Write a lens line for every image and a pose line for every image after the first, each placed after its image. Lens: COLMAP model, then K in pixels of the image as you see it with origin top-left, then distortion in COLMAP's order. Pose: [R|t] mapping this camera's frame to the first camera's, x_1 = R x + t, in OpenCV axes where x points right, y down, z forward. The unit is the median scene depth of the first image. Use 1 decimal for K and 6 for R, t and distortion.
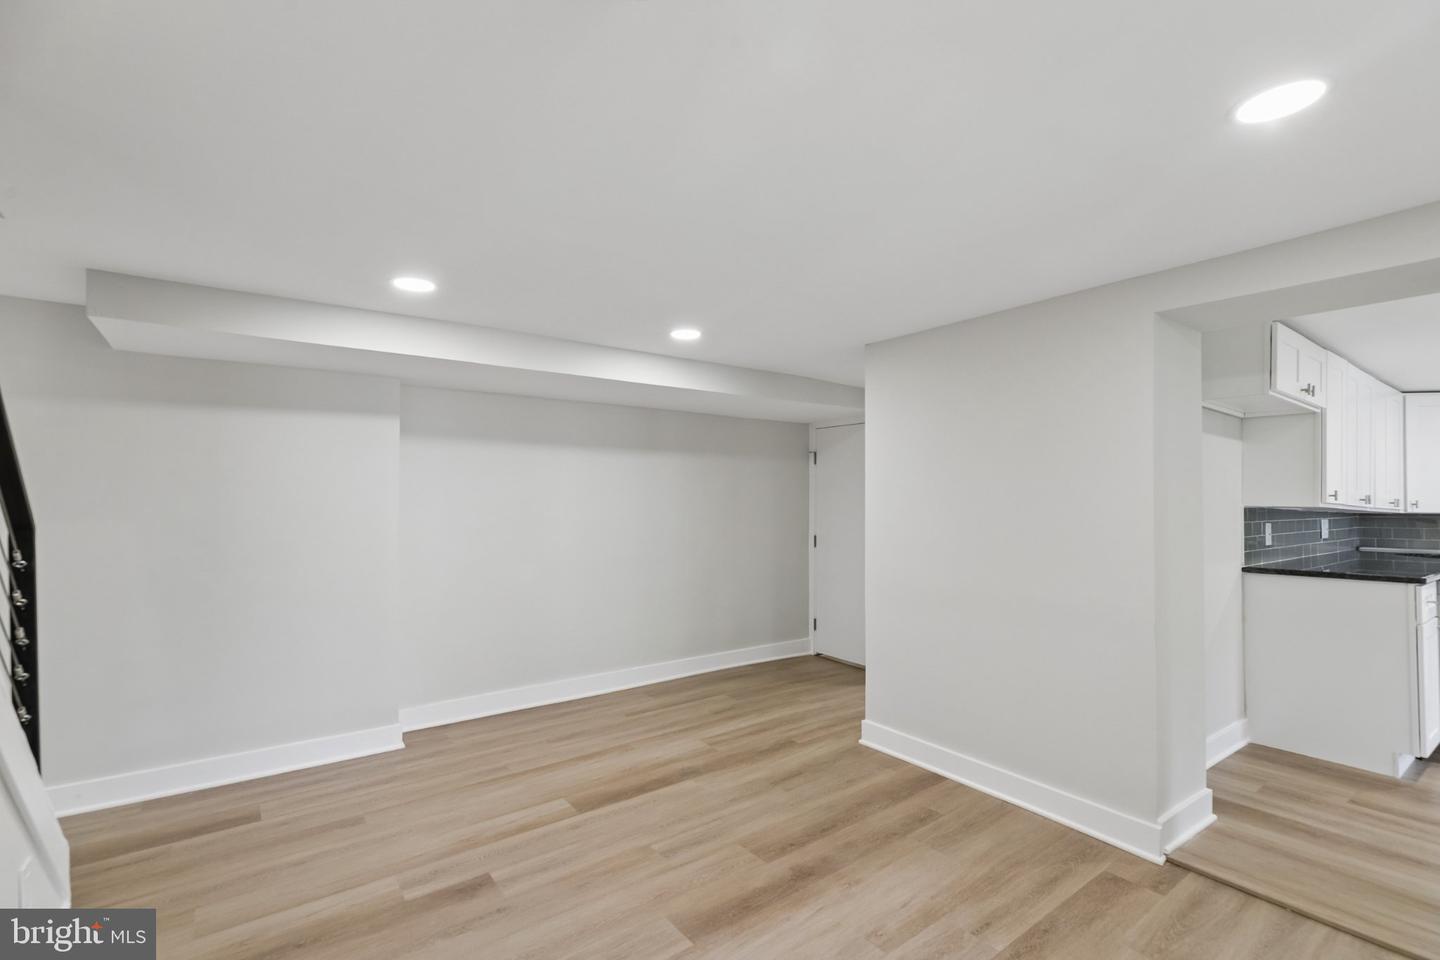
lens RADIAL K [[654.2, 0, 718.2], [0, 654.2, 494.3], [0, 0, 1]] dist [0.002580, -0.000462]
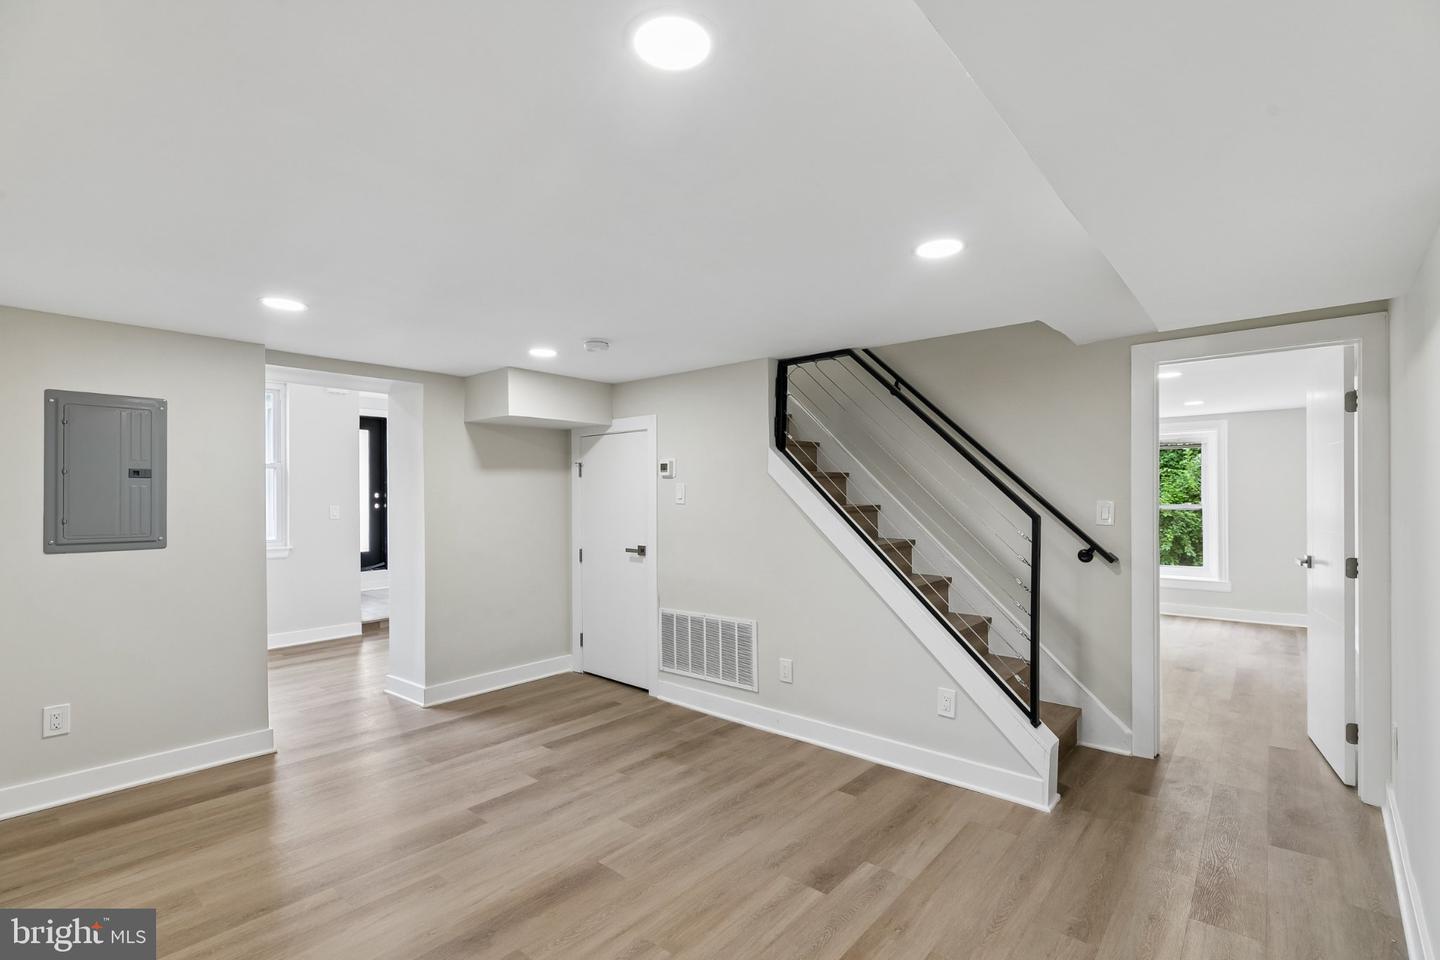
lens RADIAL K [[654.2, 0, 718.2], [0, 654.2, 494.3], [0, 0, 1]] dist [0.002580, -0.000462]
pose [[-0.974820, 0.006325, -0.222905, 0.008545], [0.008074, 0.999943, -0.006935, 0.002337], [0.222849, -0.008561, -0.974816, 1.580471]]
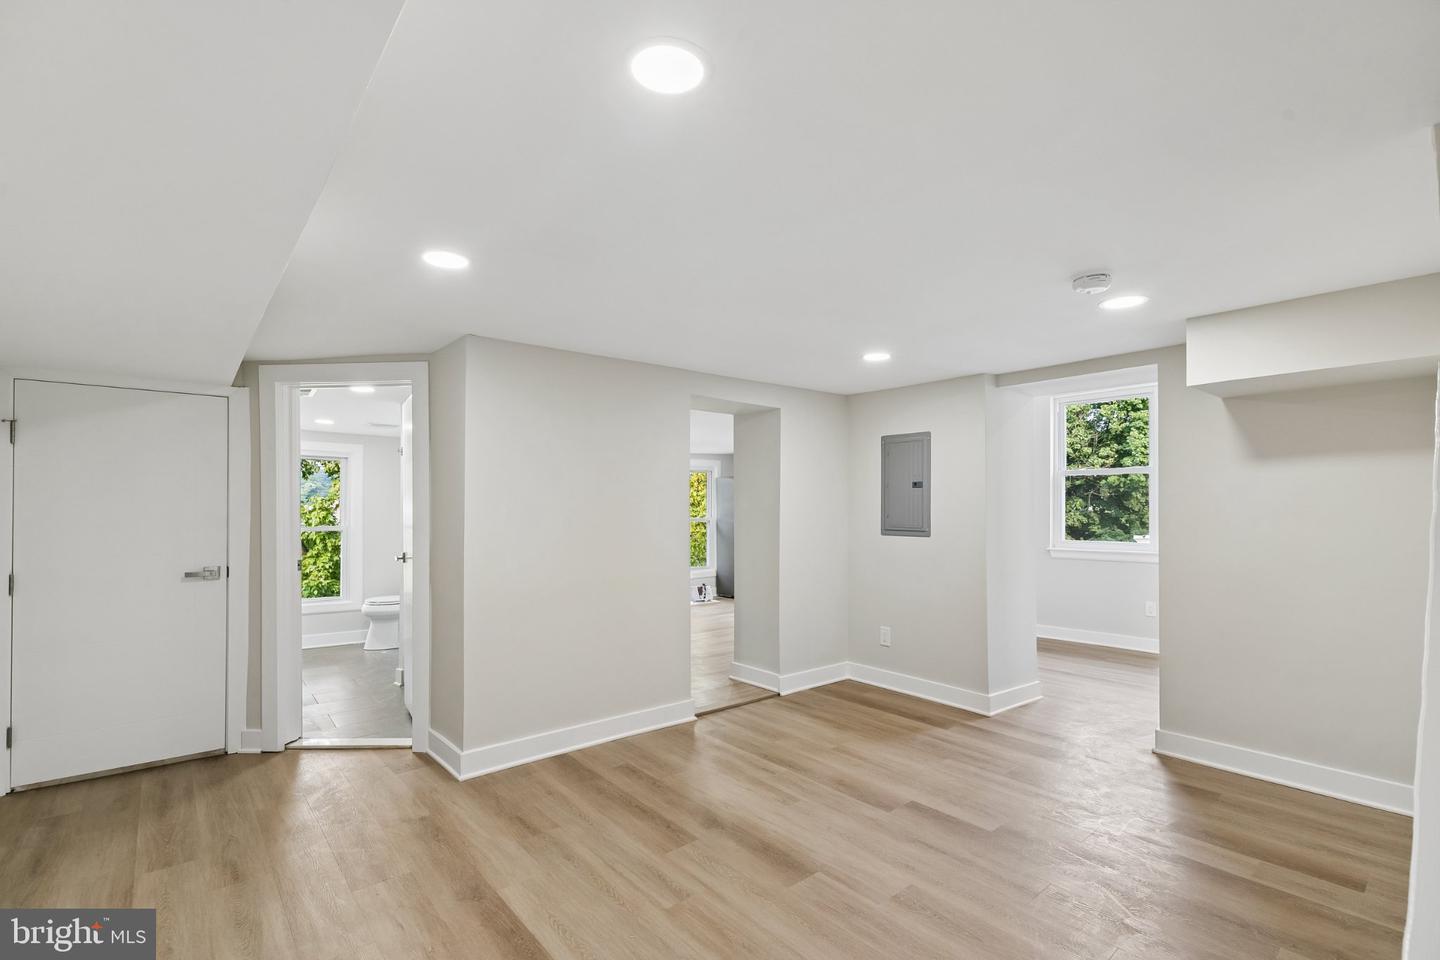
lens RADIAL K [[654.2, 0, 718.2], [0, 654.2, 494.3], [0, 0, 1]] dist [0.002580, -0.000462]
pose [[-0.063726, 0.018663, 0.997793, -0.872453], [-0.004341, 0.999810, -0.018978, 0.008391], [-0.997958, -0.005541, -0.063633, 0.884342]]
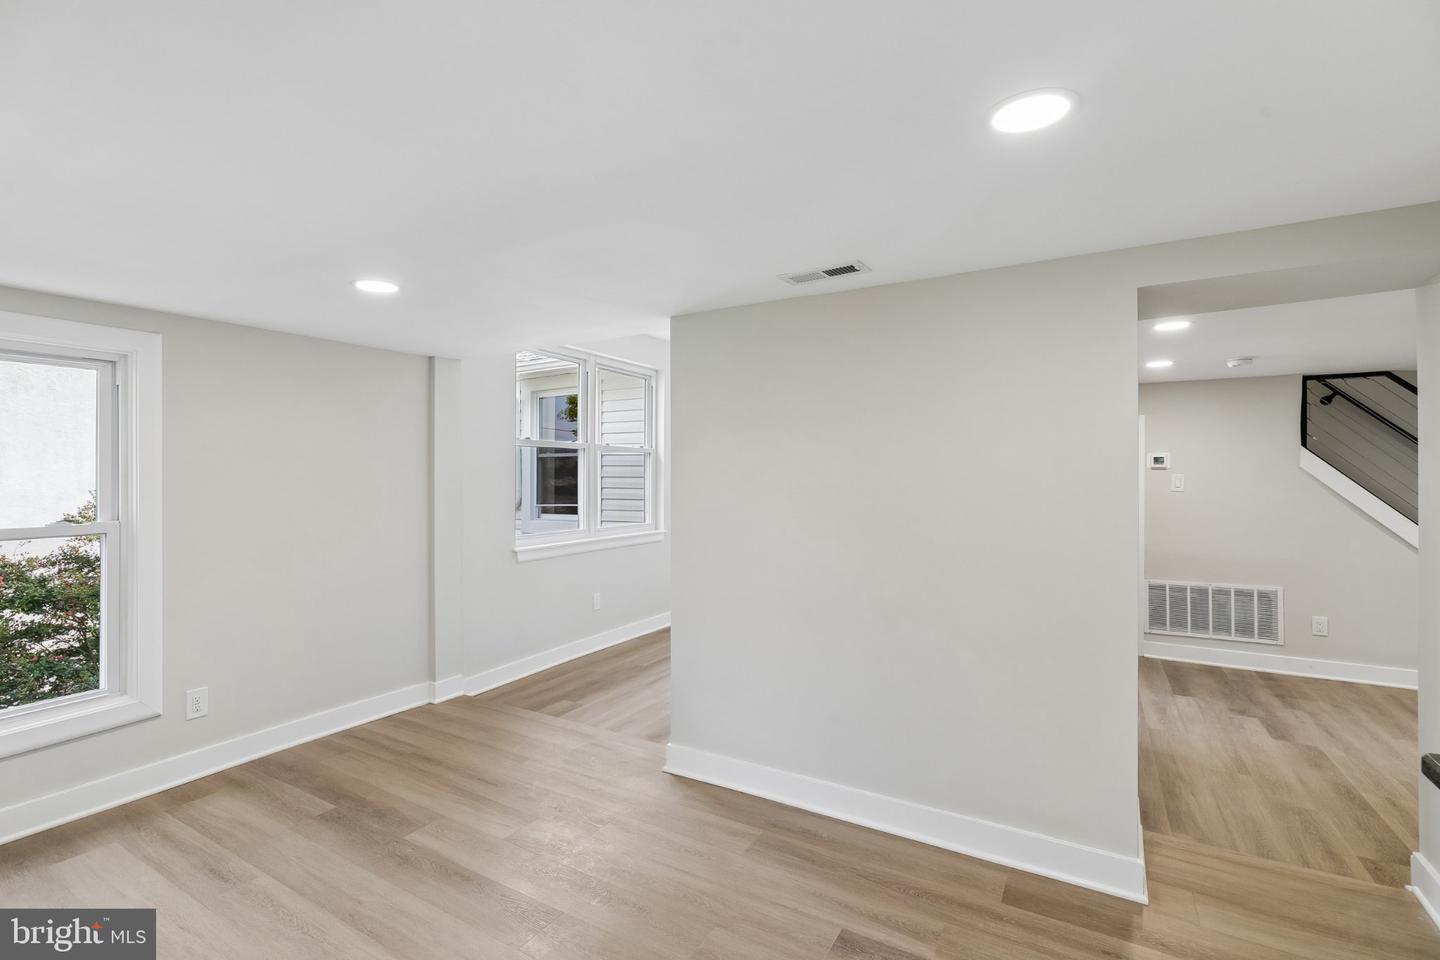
lens RADIAL K [[651.9, 0, 716.6], [0, 651.9, 480.0], [0, 0, 1]] dist [0.007793, 0.000036]
pose [[-0.918579, -0.001285, -0.395236, 1.634102], [0.000429, 0.999991, -0.004249, -0.011314], [0.395238, -0.004073, -0.918570, 1.236747]]
